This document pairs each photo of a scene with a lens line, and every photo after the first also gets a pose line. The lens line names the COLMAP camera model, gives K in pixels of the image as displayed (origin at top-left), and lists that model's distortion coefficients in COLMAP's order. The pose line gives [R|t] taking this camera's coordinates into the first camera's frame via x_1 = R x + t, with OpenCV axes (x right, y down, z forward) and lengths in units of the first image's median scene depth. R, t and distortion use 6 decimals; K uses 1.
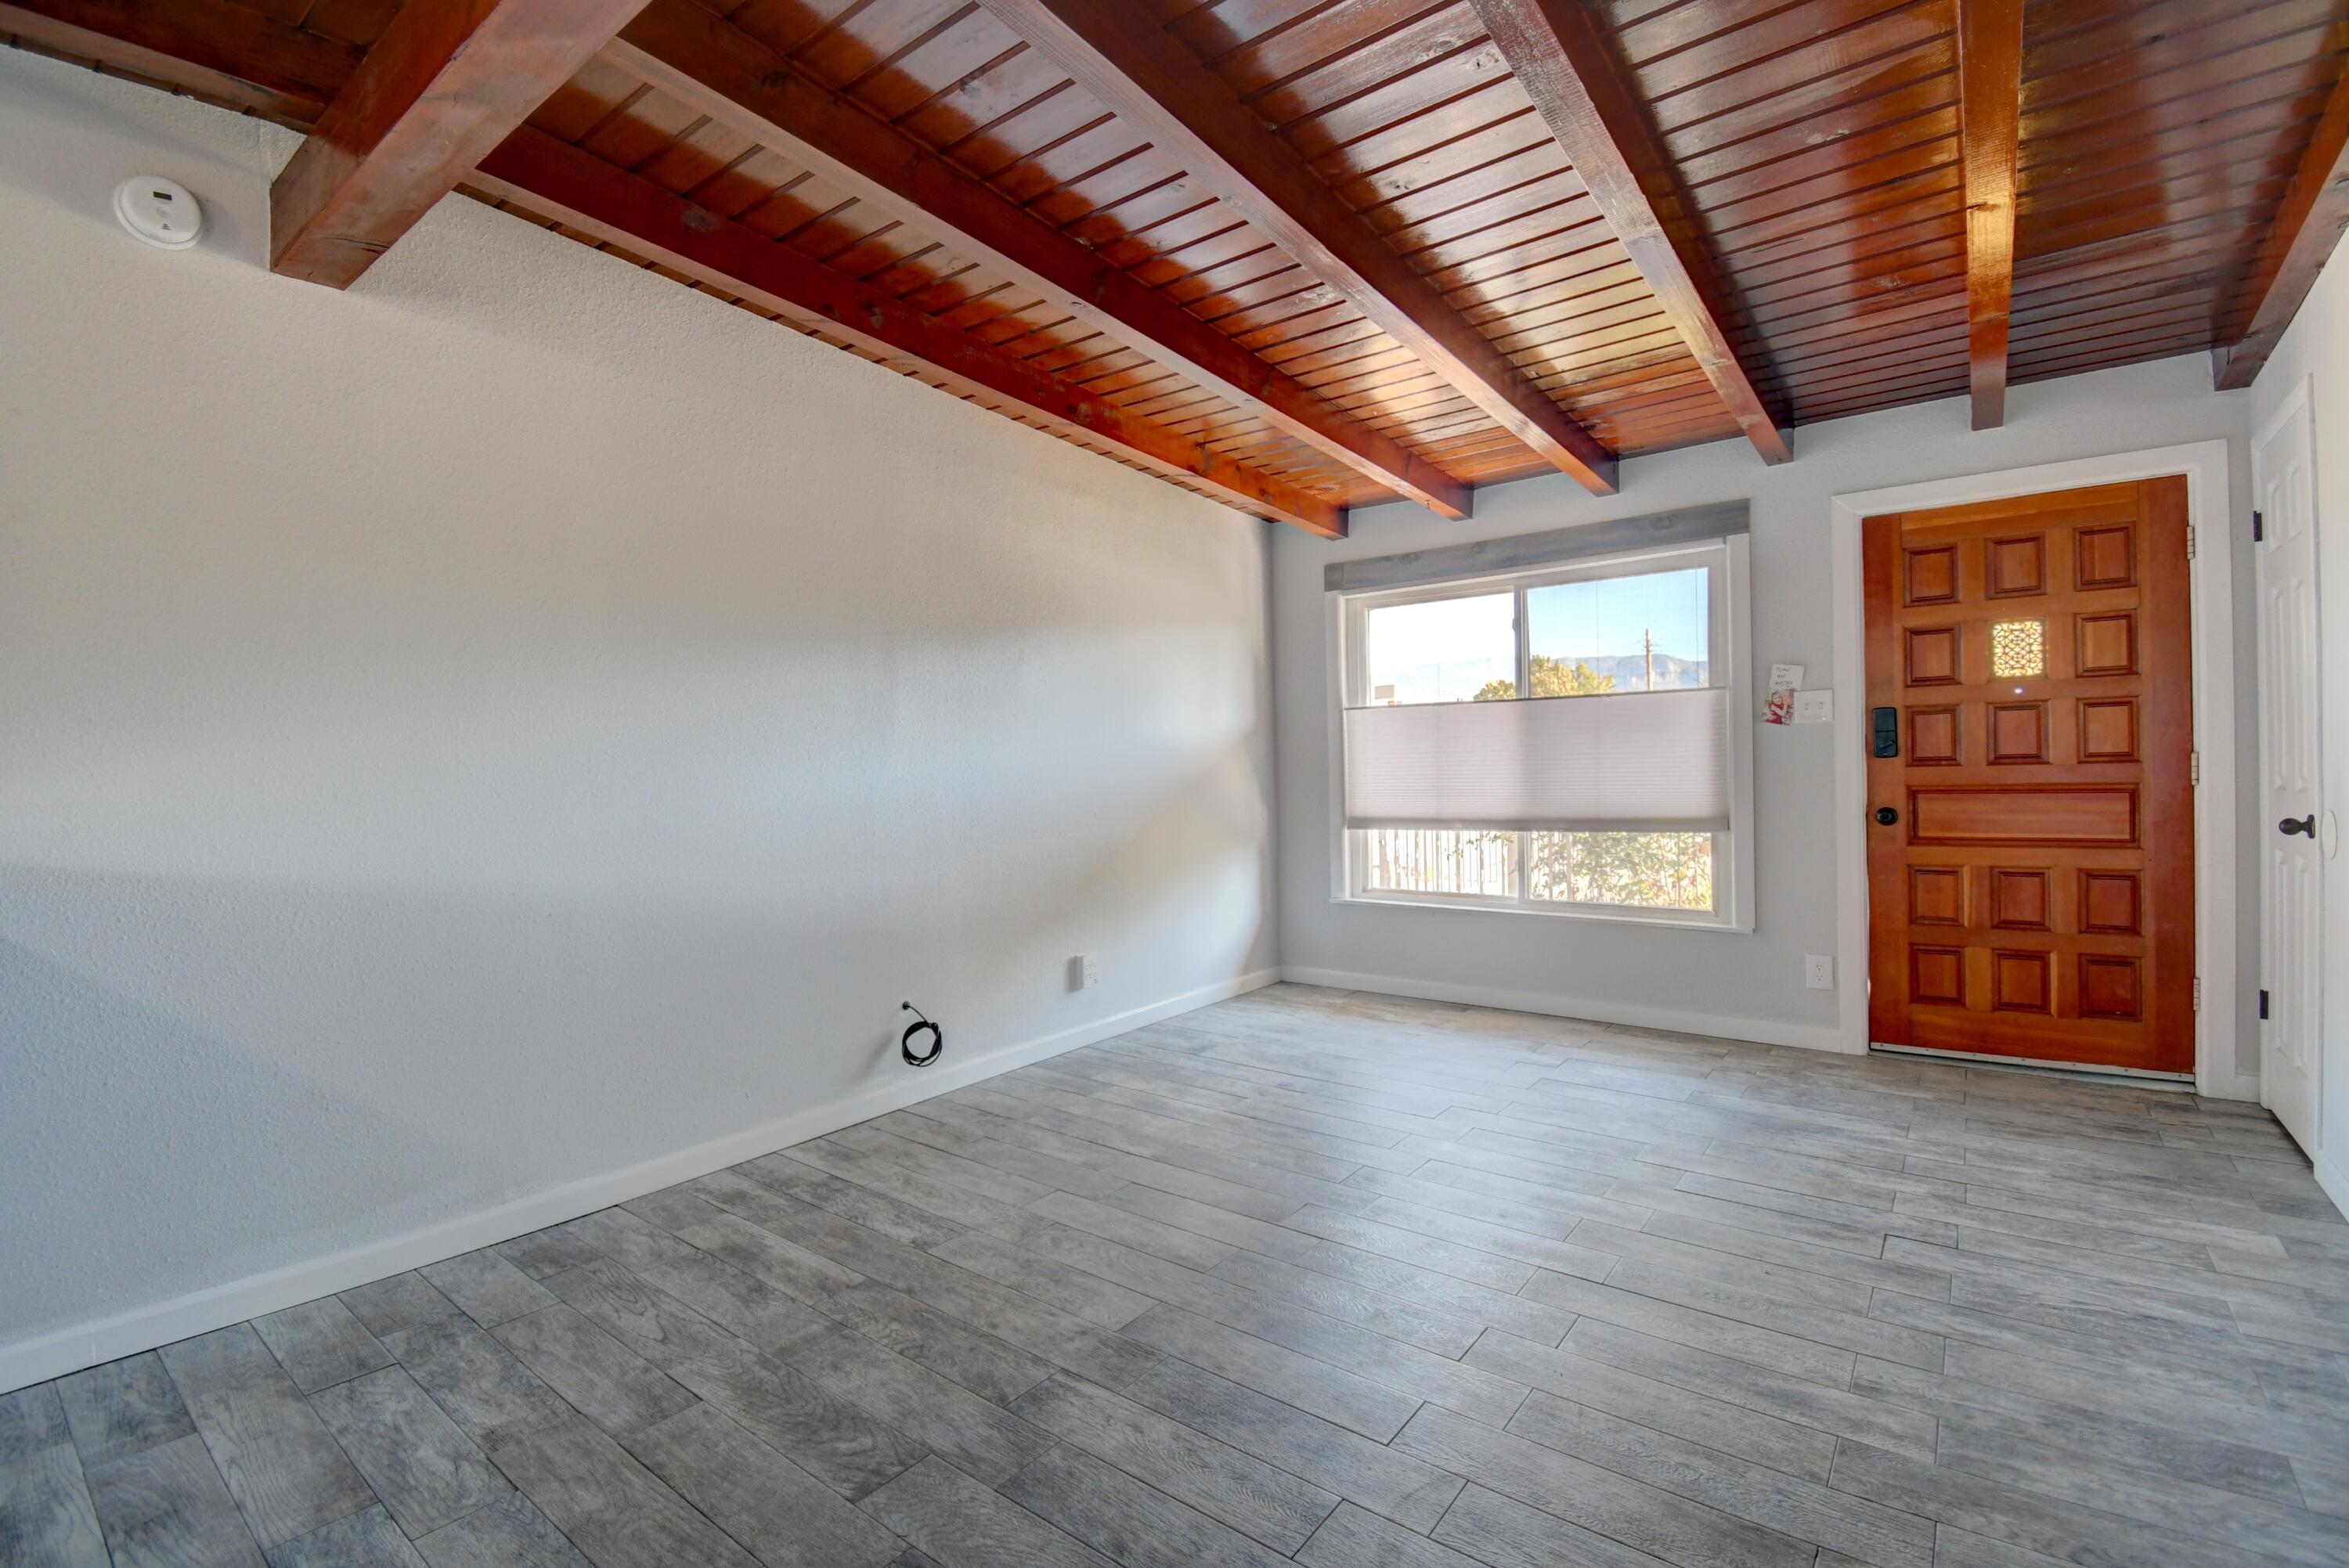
lens RADIAL K [[1042.5, 0, 1174.5], [0, 1042.5, 784.0], [0, 0, 1]] dist [0.017300, -0.023673]
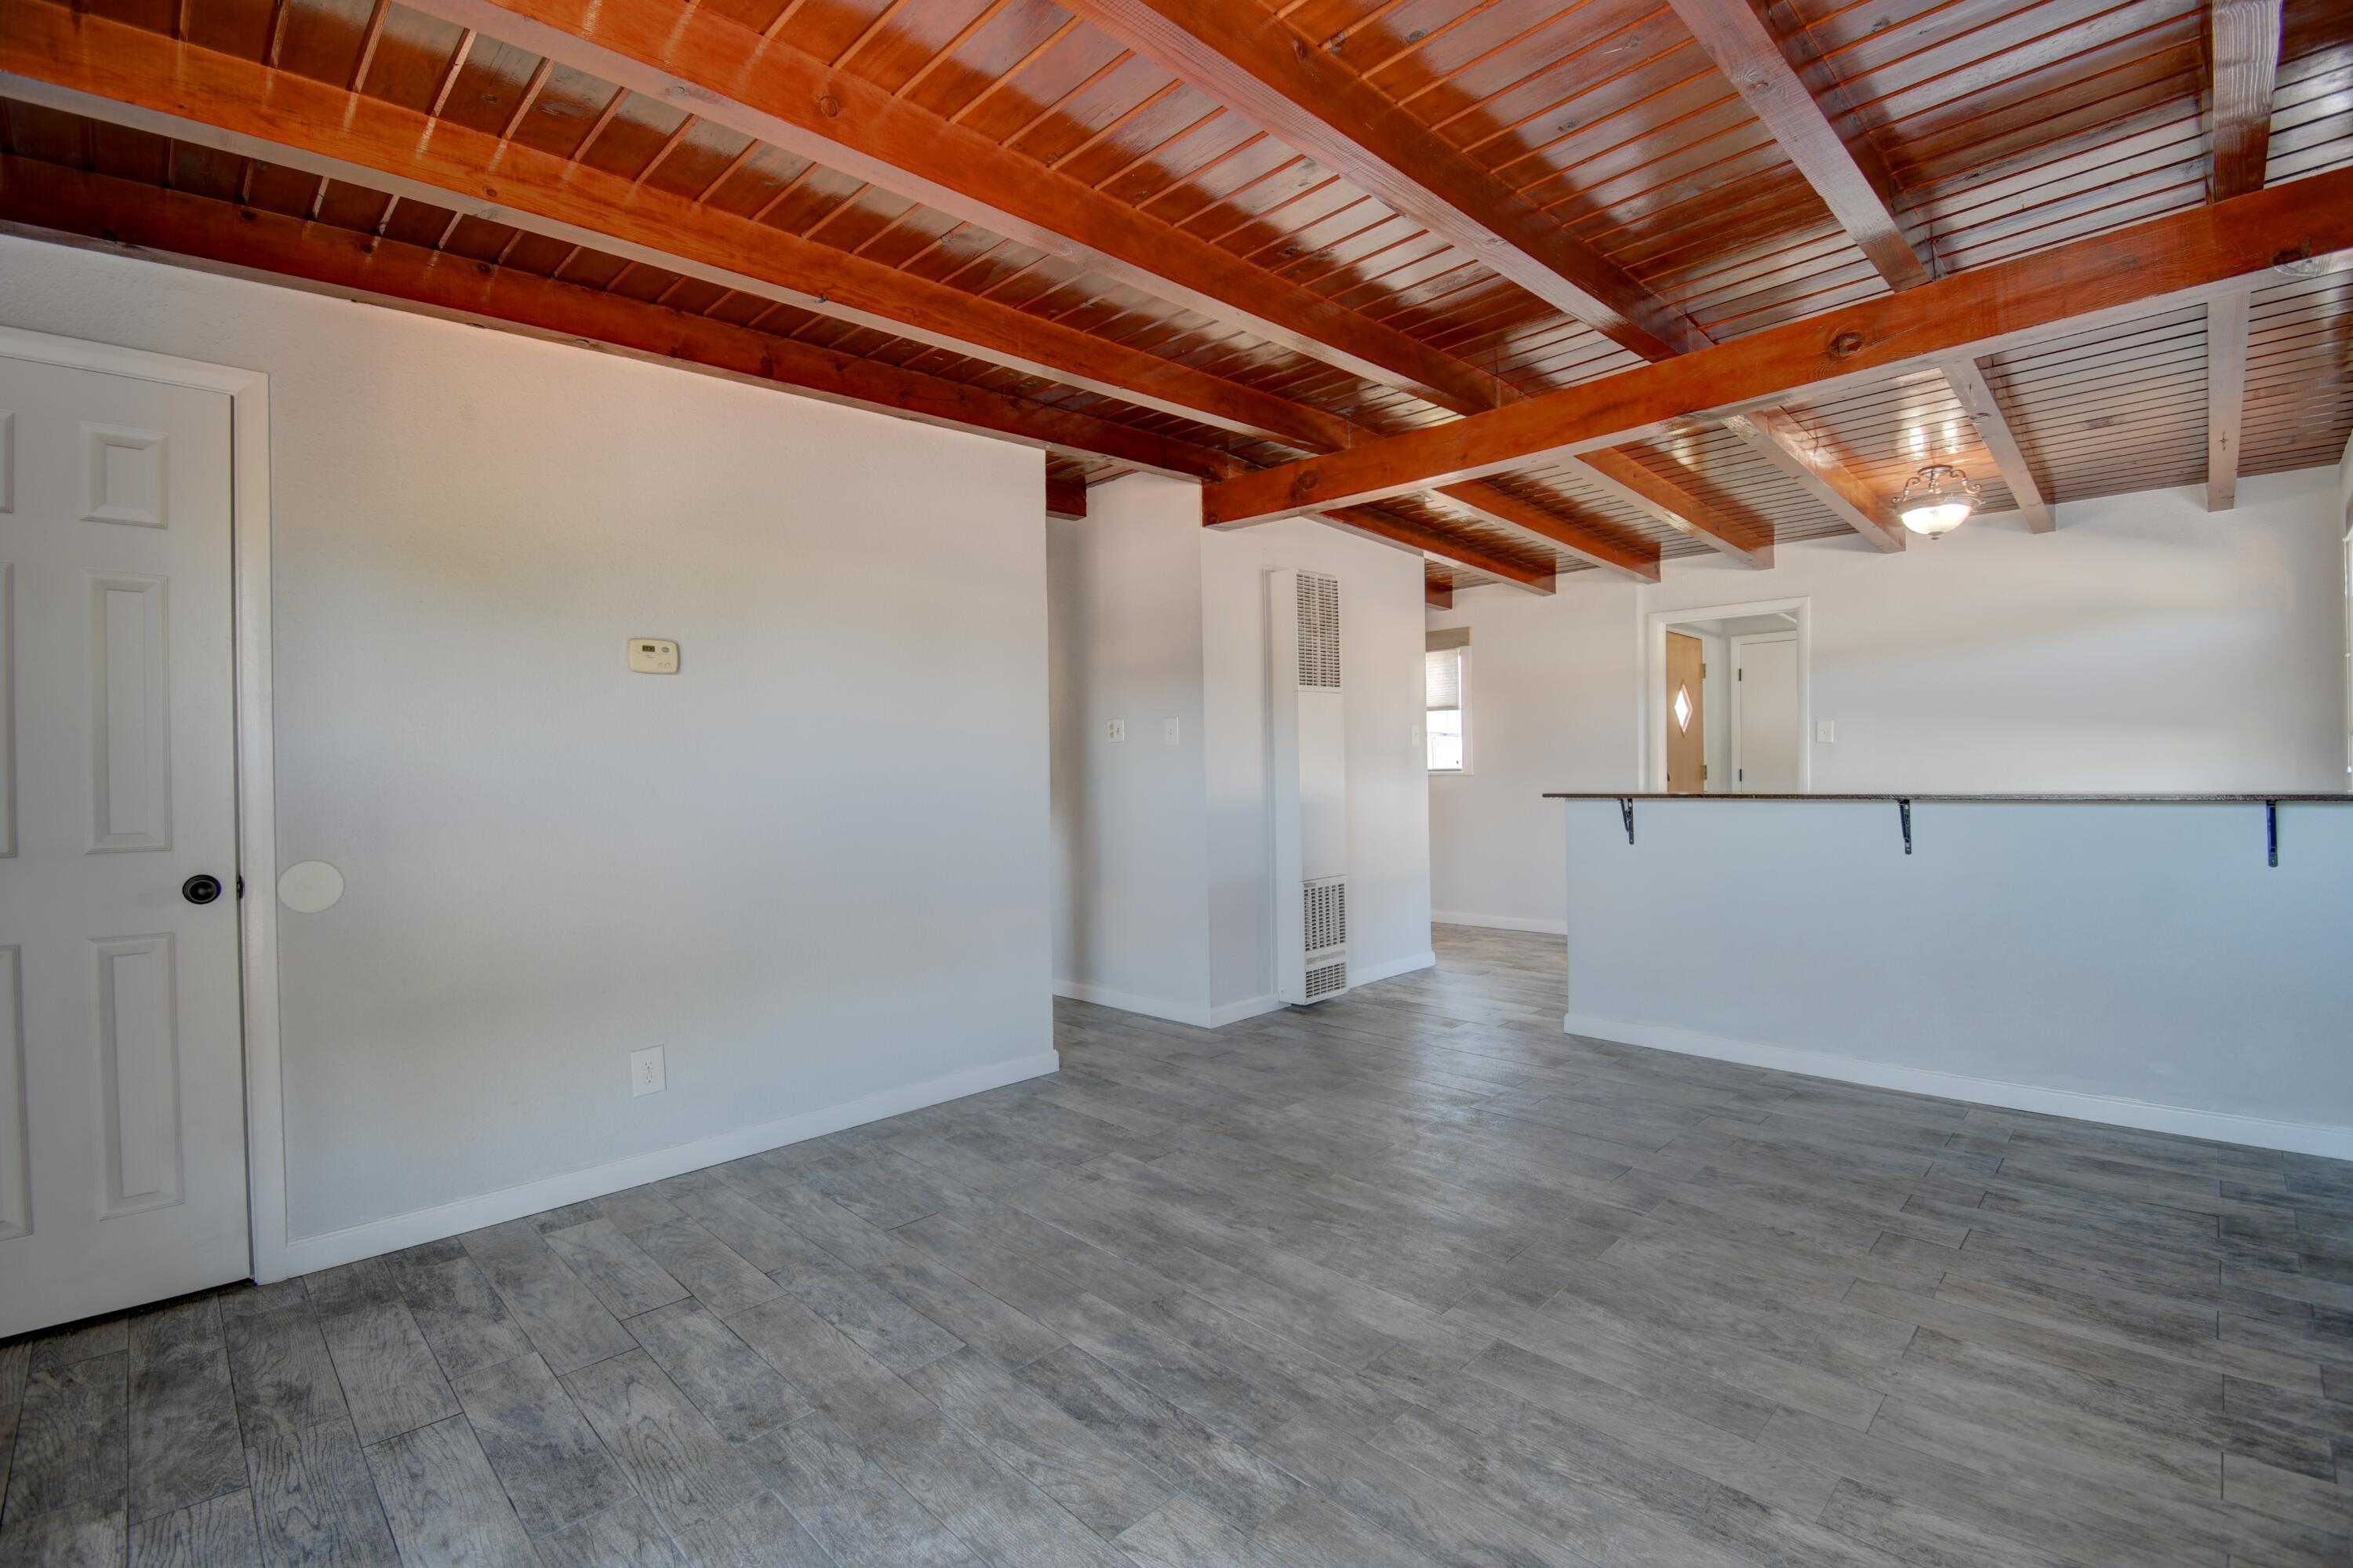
lens RADIAL K [[1044.4, 0, 1176.5], [0, 1044.4, 784.0], [0, 0, 1]] dist [0.017300, -0.023673]
pose [[-0.991785, 0.034444, 0.123191, 0.163476], [0.037191, 0.999107, 0.020073, -0.022732], [-0.122389, 0.024489, -0.992180, 1.297605]]
